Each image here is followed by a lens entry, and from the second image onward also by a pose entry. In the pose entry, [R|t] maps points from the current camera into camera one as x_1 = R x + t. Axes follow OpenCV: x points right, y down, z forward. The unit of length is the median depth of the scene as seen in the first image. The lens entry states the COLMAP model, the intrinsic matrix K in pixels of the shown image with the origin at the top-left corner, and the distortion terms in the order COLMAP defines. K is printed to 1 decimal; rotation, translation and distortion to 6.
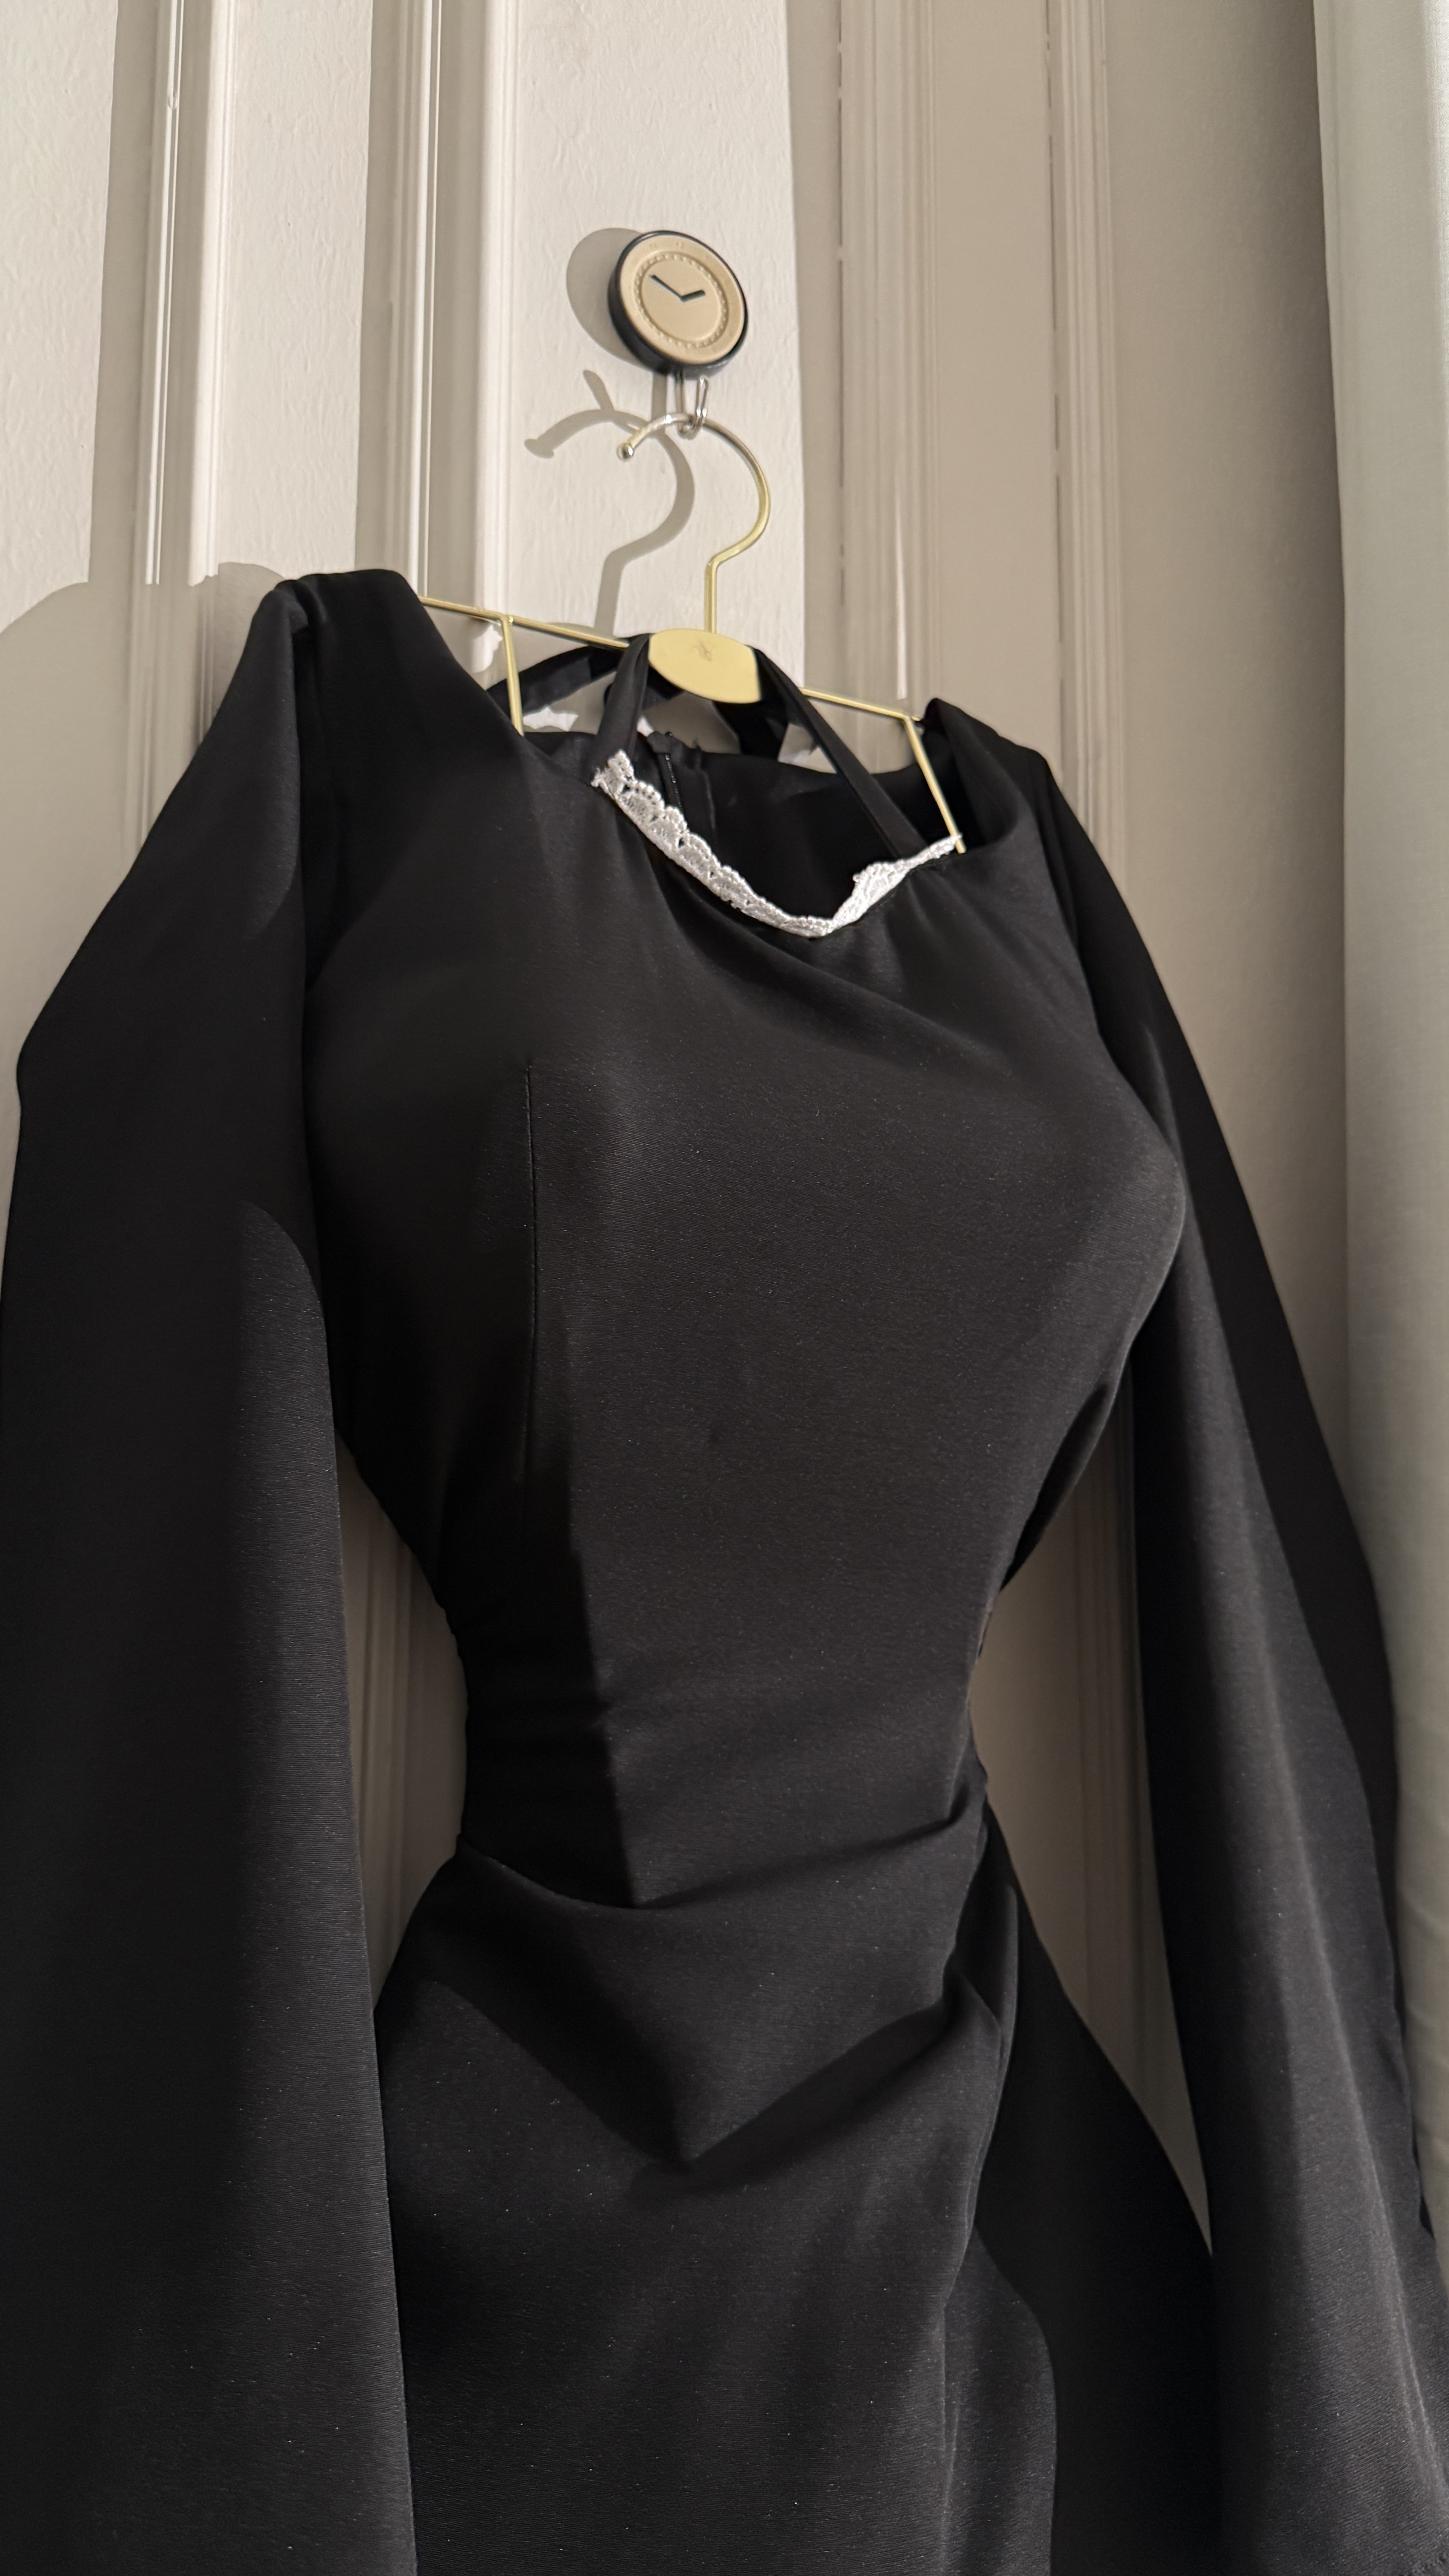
lens RADIAL K [[1800.5, 0, 728.1], [0, 1800.5, 1286.9], [0, 0, 1]] dist [0.009887, -0.005255]
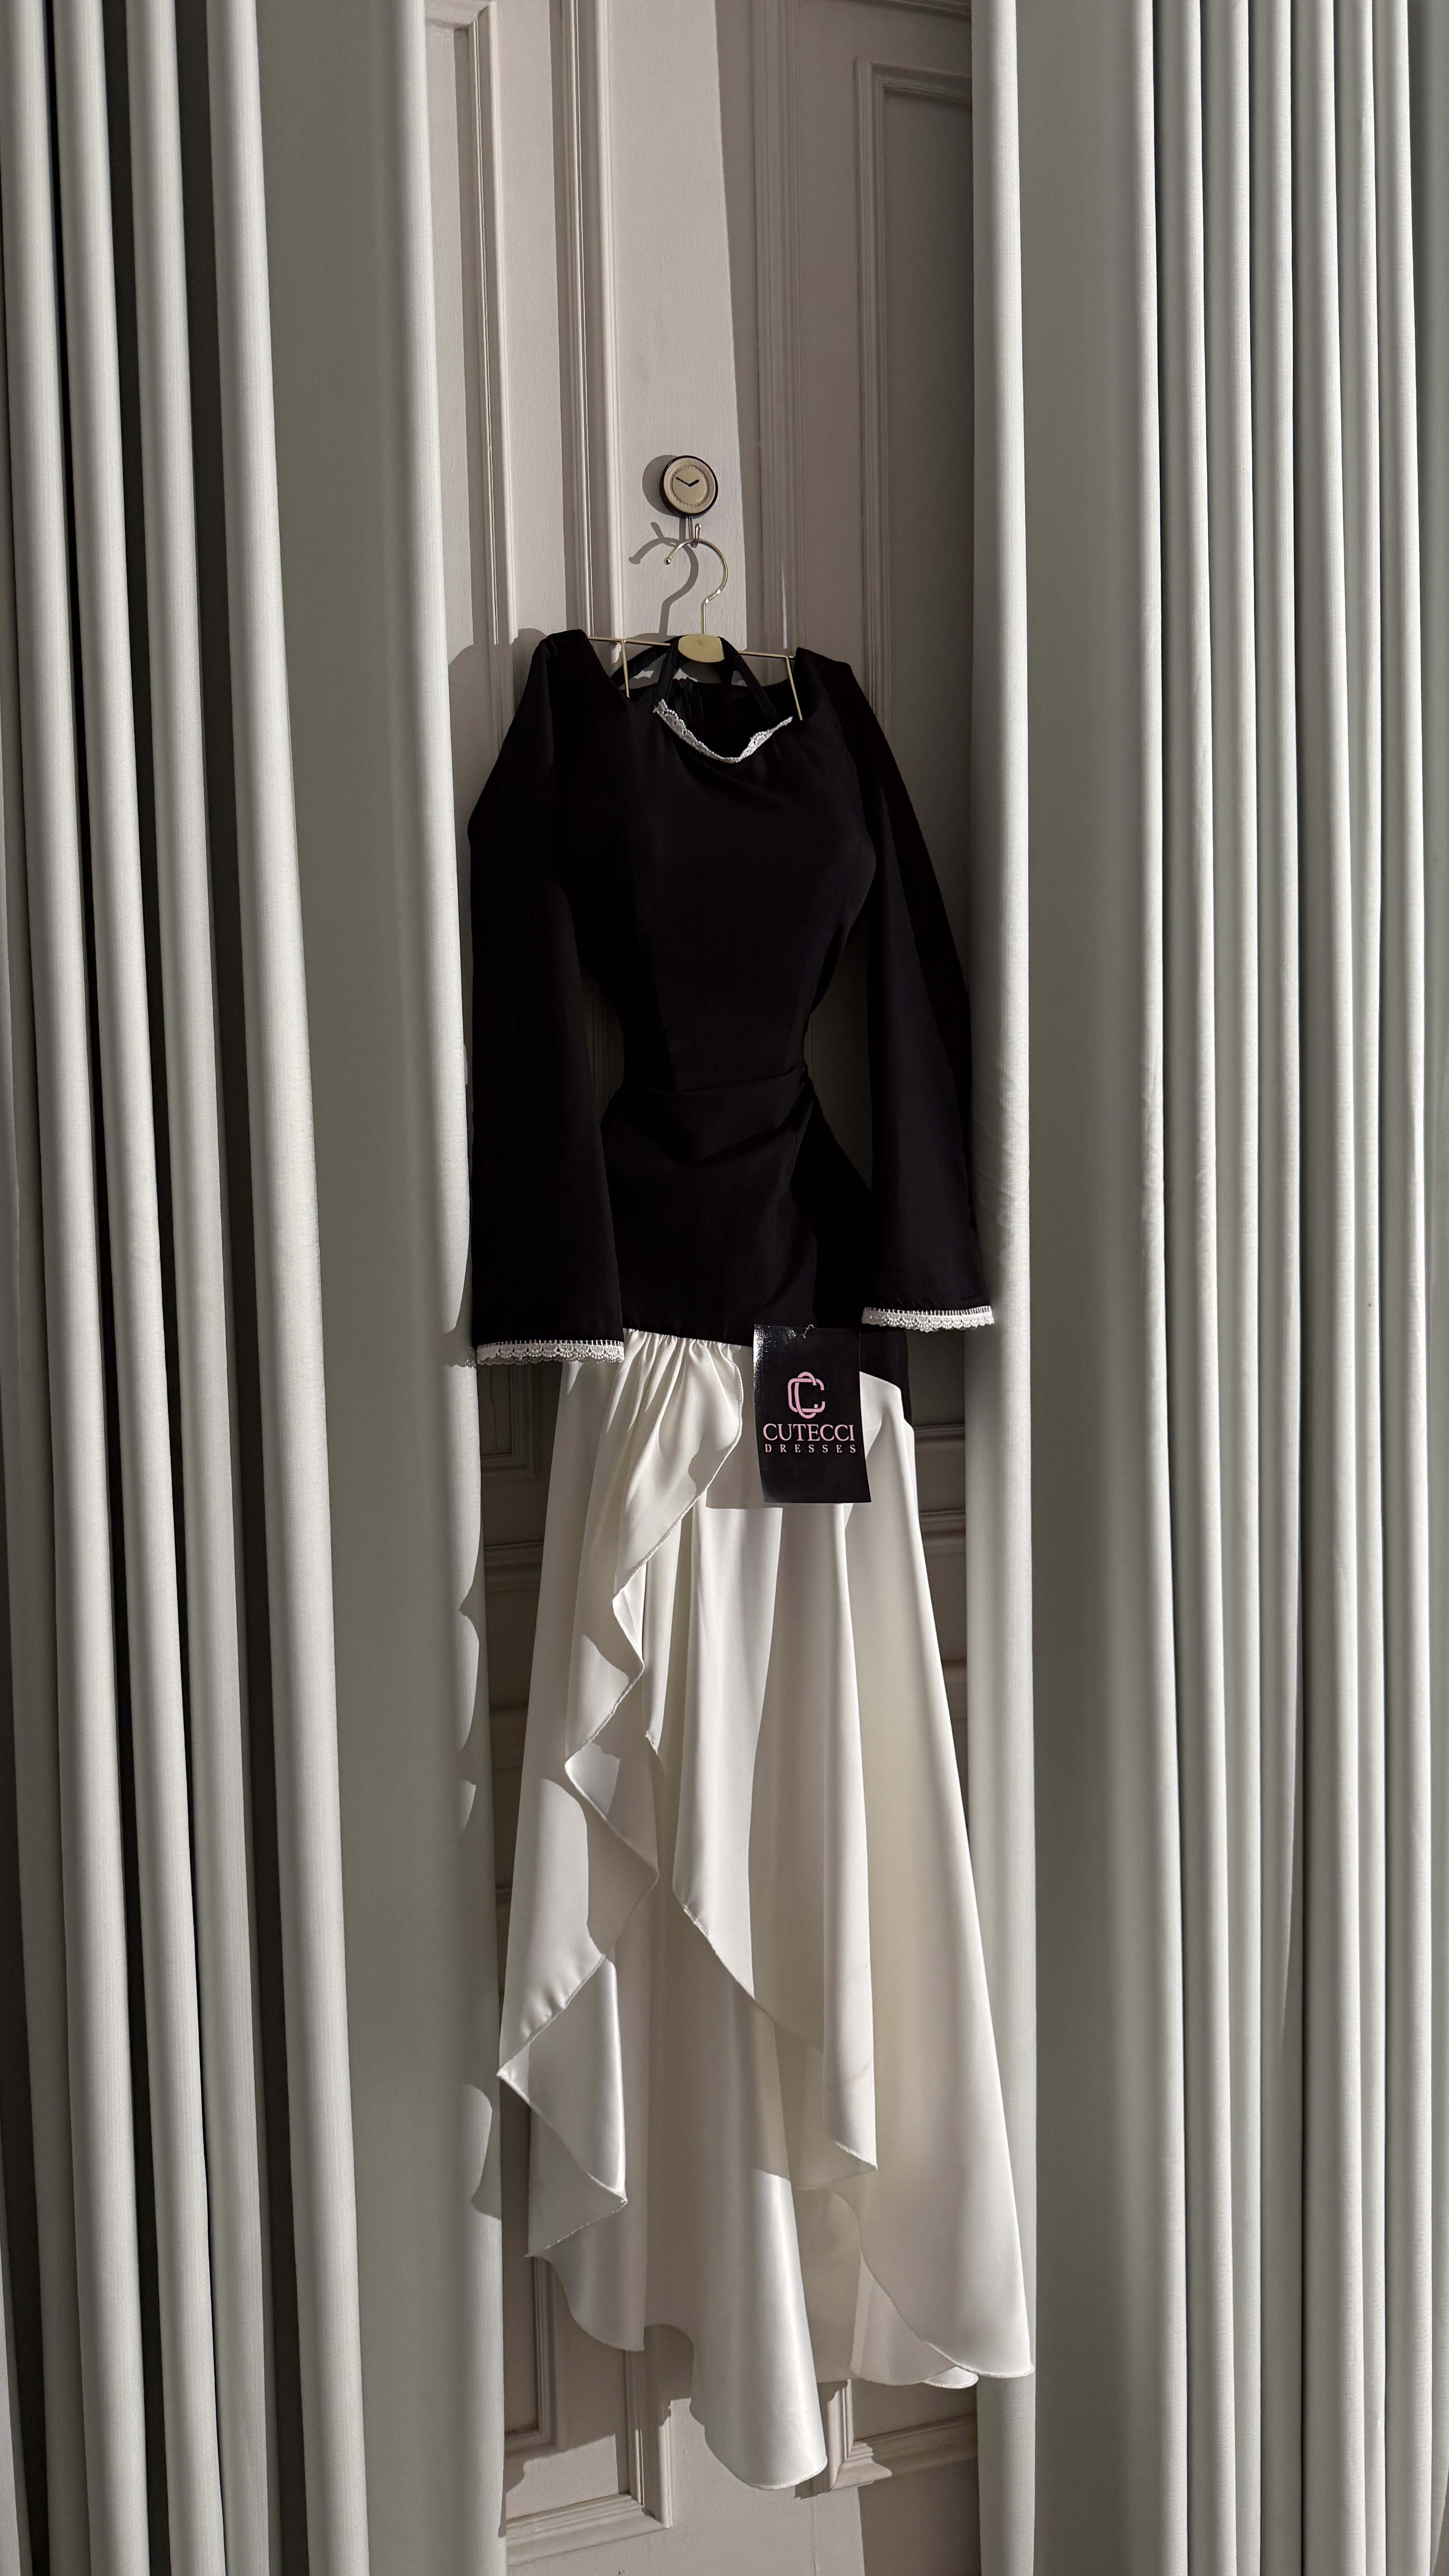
lens RADIAL K [[1800.5, 0, 728.2], [0, 1800.5, 1298.4], [0, 0, 1]] dist [0.009887, -0.005255]
pose [[0.990889, -0.014529, -0.133896, 0.365107], [0.039057, 0.982441, 0.182437, 0.102448], [0.128894, -0.186005, 0.974058, -1.714892]]
